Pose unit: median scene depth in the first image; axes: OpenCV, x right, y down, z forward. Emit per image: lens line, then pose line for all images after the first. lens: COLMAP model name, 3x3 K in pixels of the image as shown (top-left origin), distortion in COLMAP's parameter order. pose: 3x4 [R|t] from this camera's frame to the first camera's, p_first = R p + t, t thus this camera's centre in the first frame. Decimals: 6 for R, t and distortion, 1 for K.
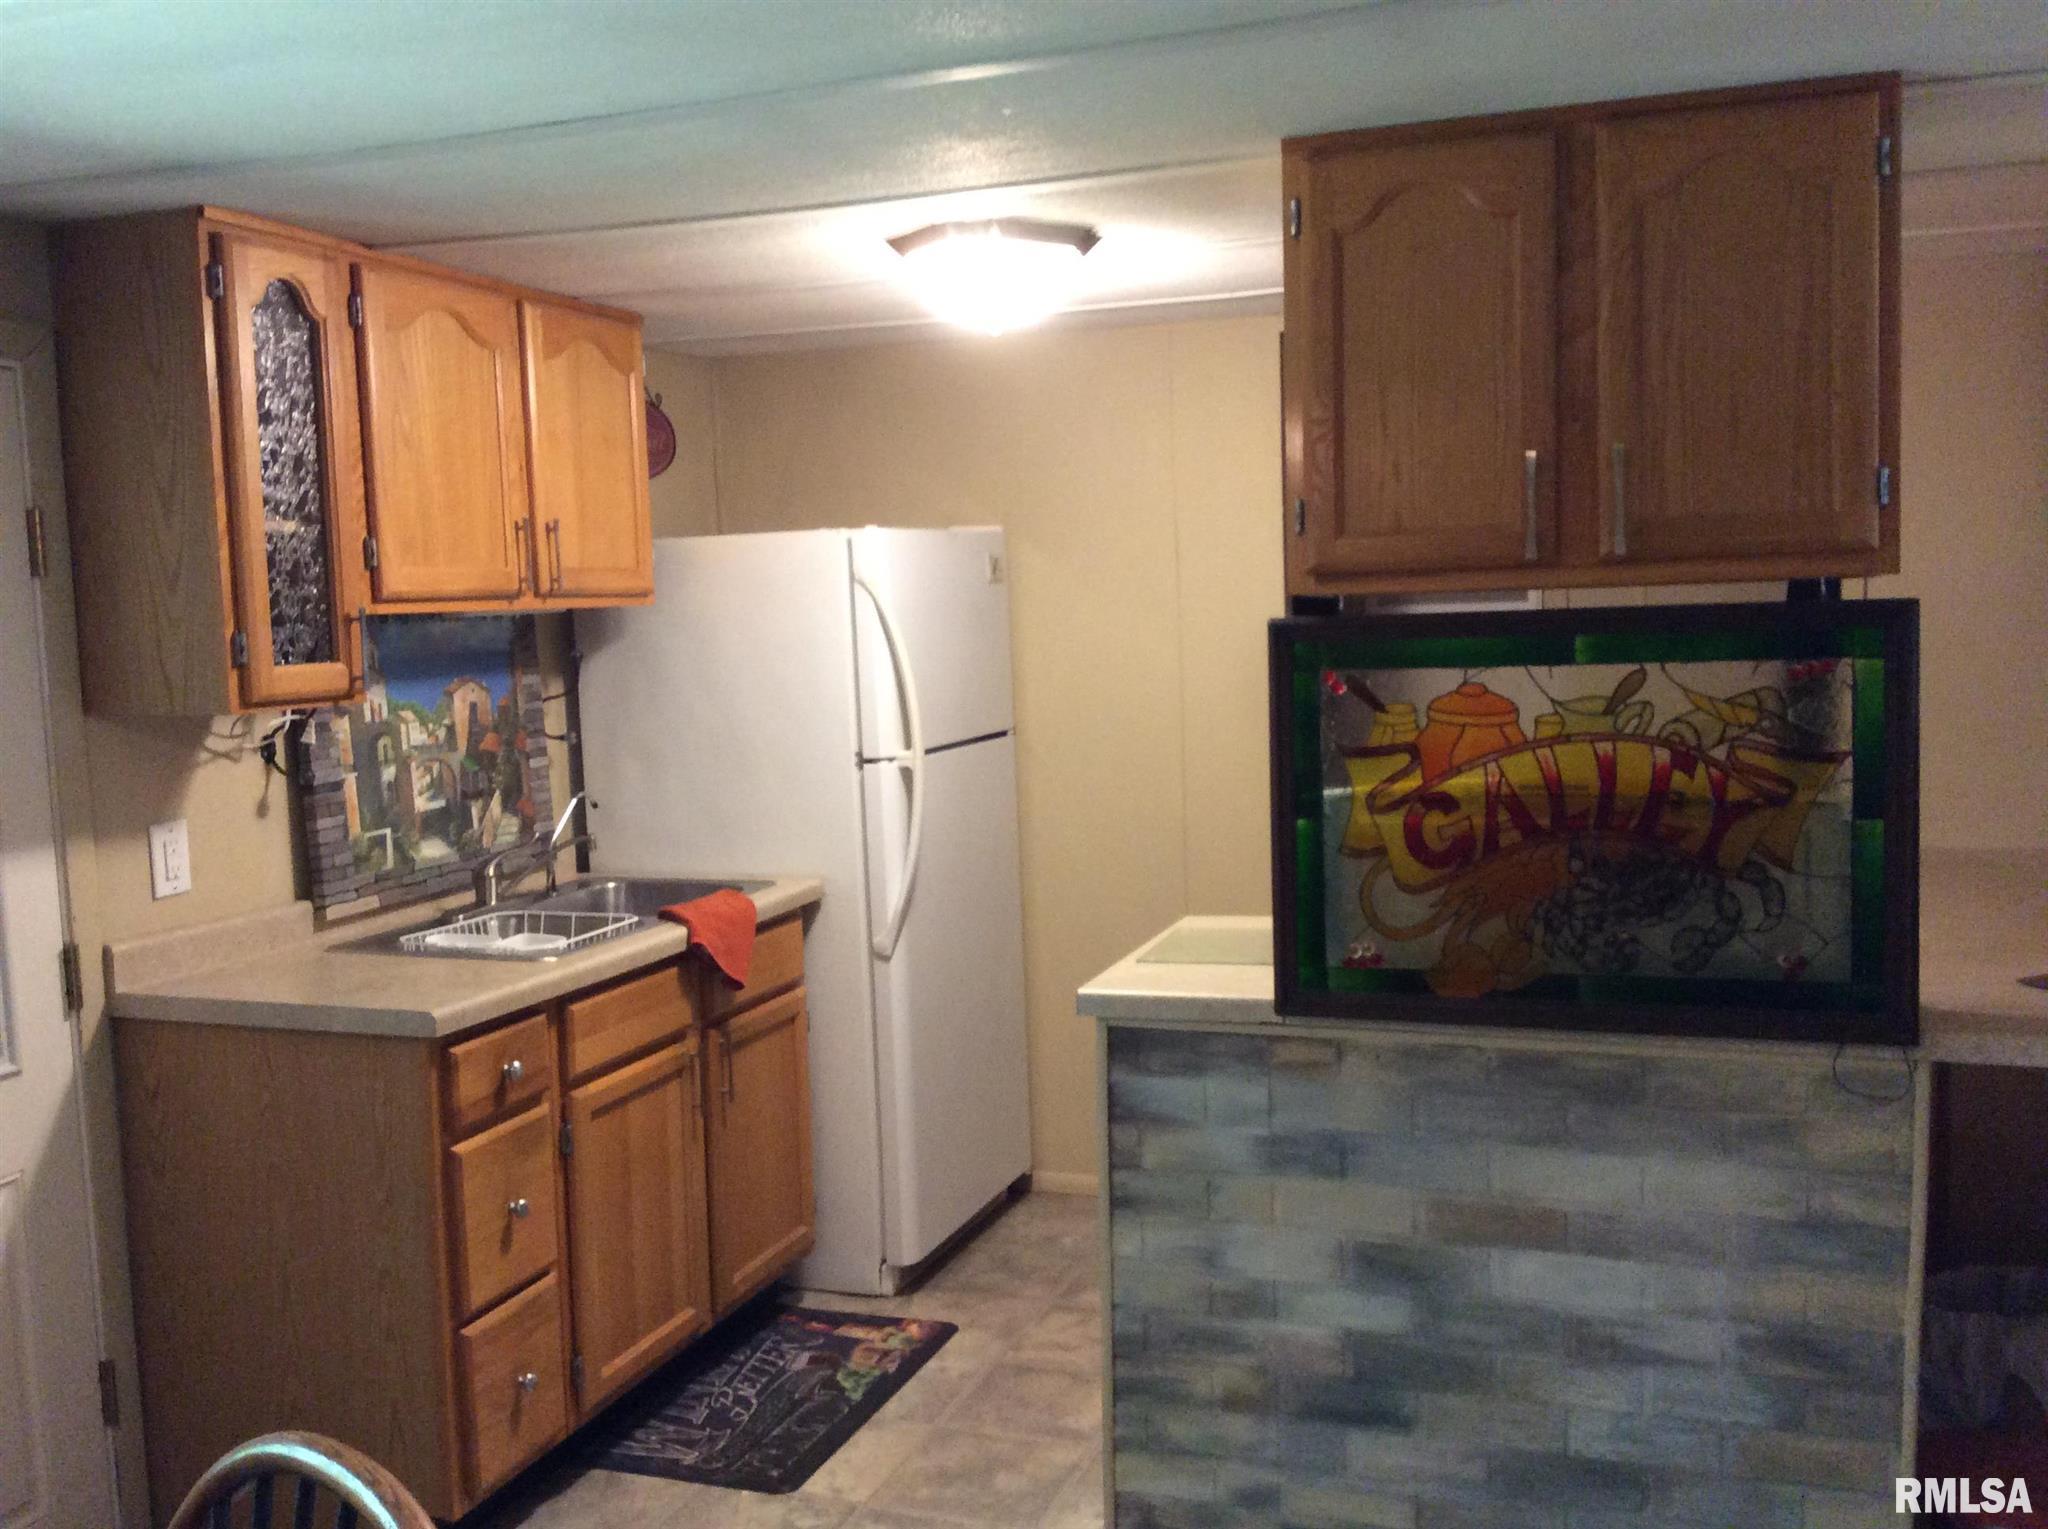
lens RADIAL K [[1863.6, 0, 1058.0], [0, 1863.6, 783.2], [0, 0, 1]] dist [0.054283, 0.000000]
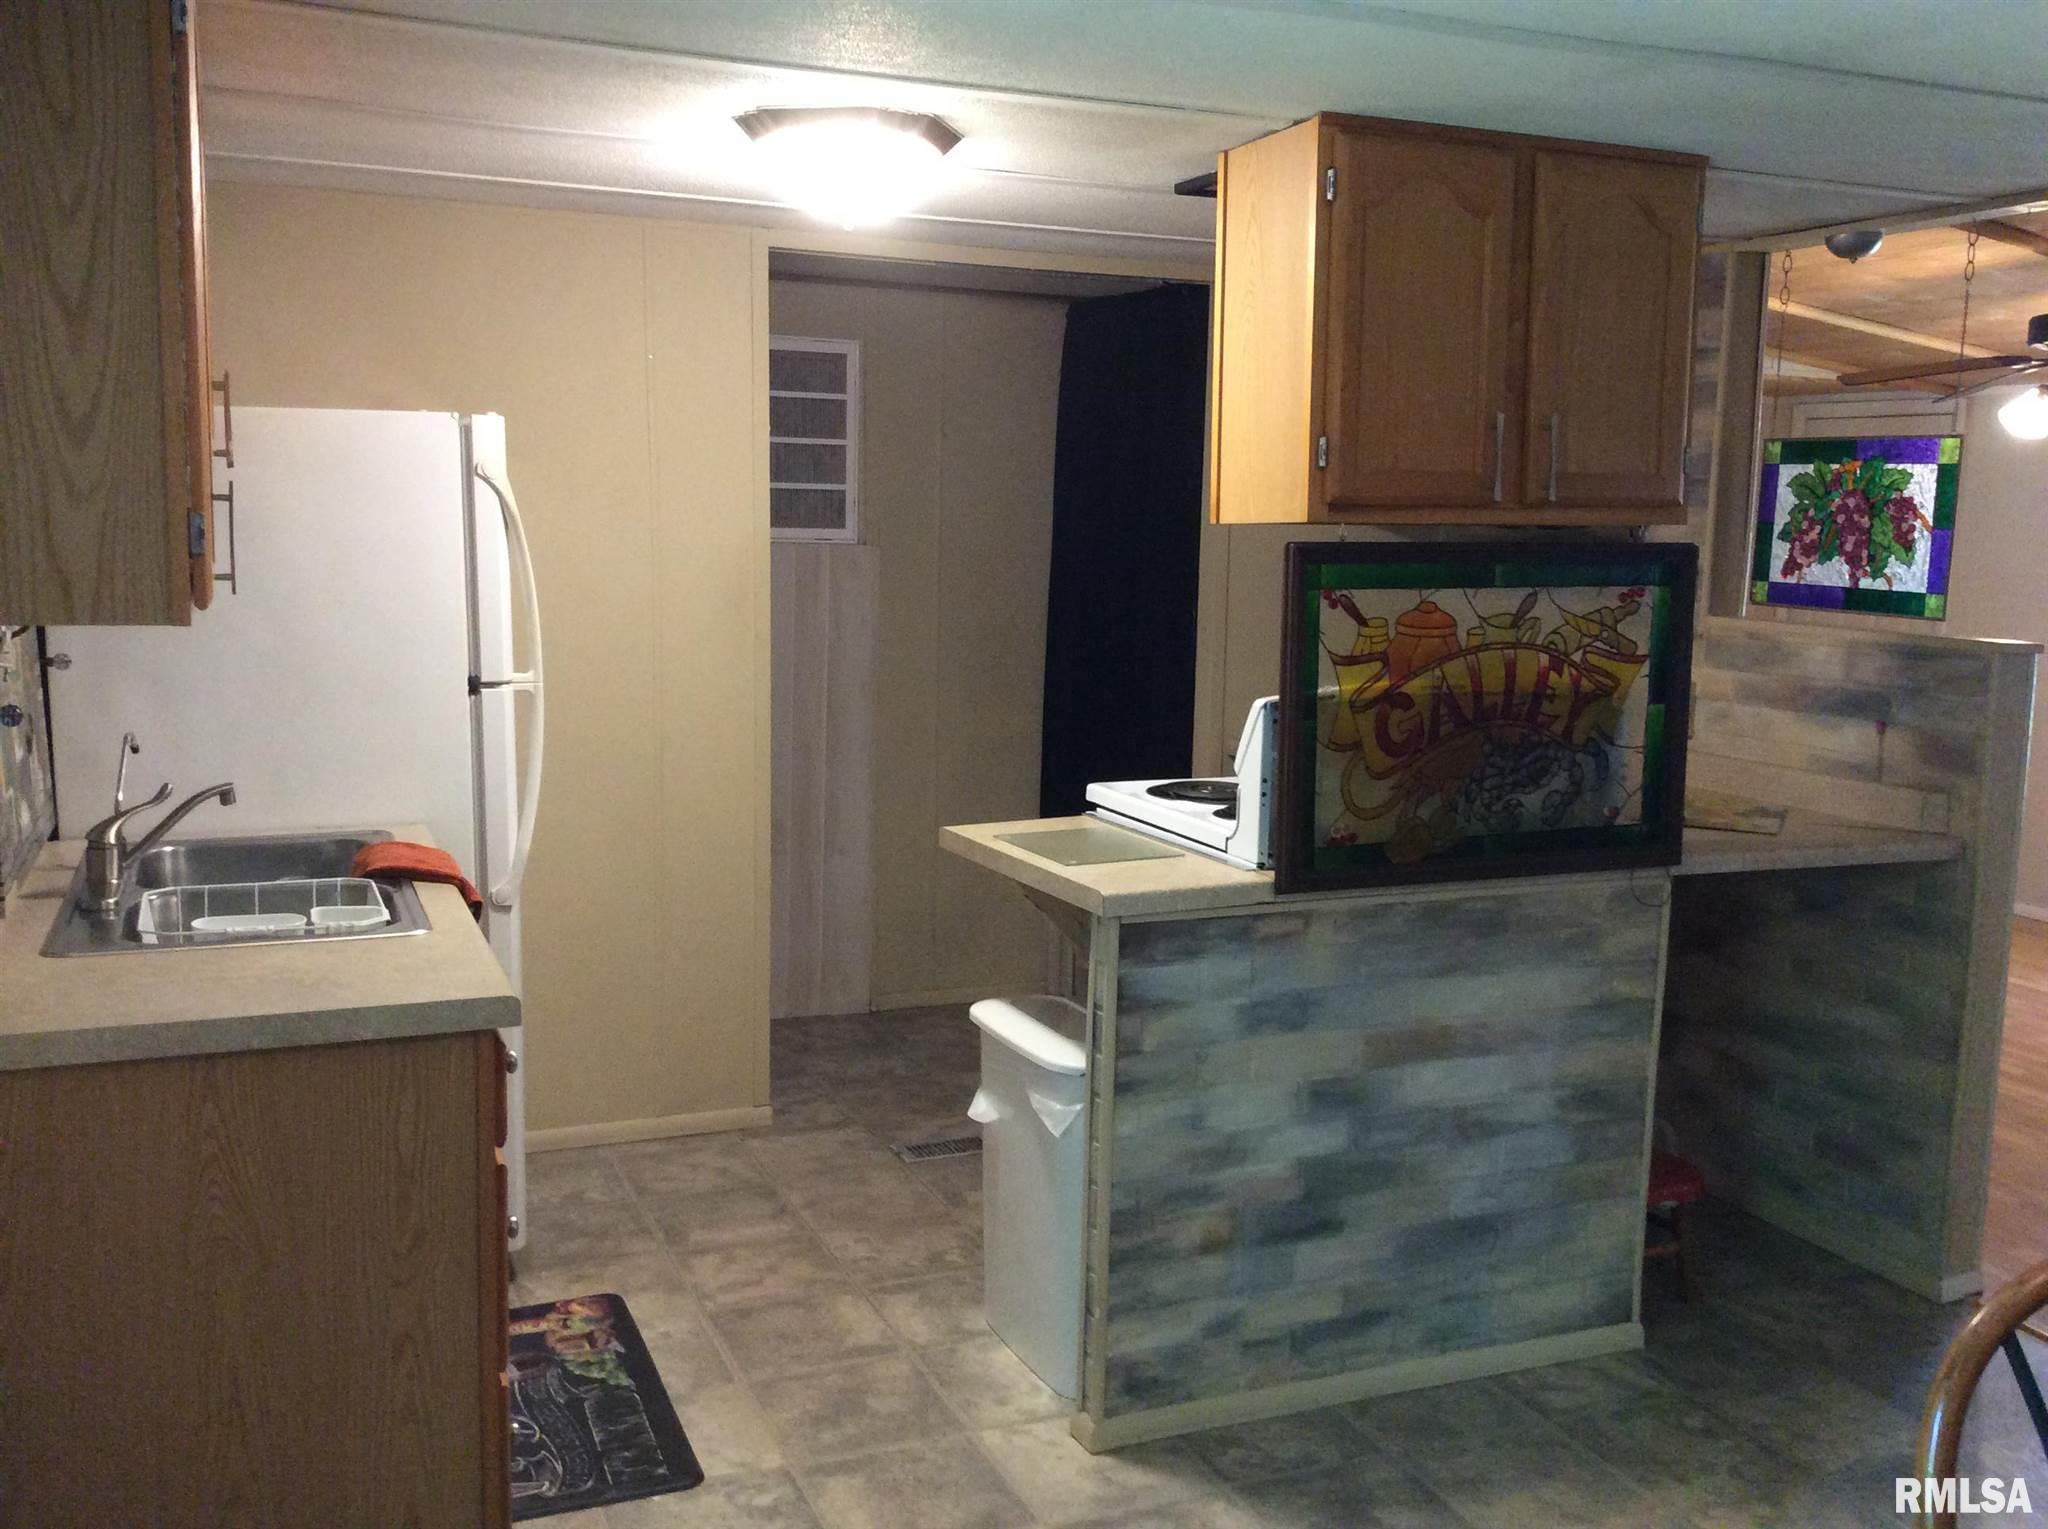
lens RADIAL K [[1863.6, 0, 1053.0], [0, 1863.6, 786.2], [0, 0, 1]] dist [0.054283, 0.000000]
pose [[0.732737, -0.055393, 0.678254, -0.755966], [0.027111, 0.998266, 0.052240, -0.004028], [-0.679972, -0.019890, 0.732969, 0.268492]]
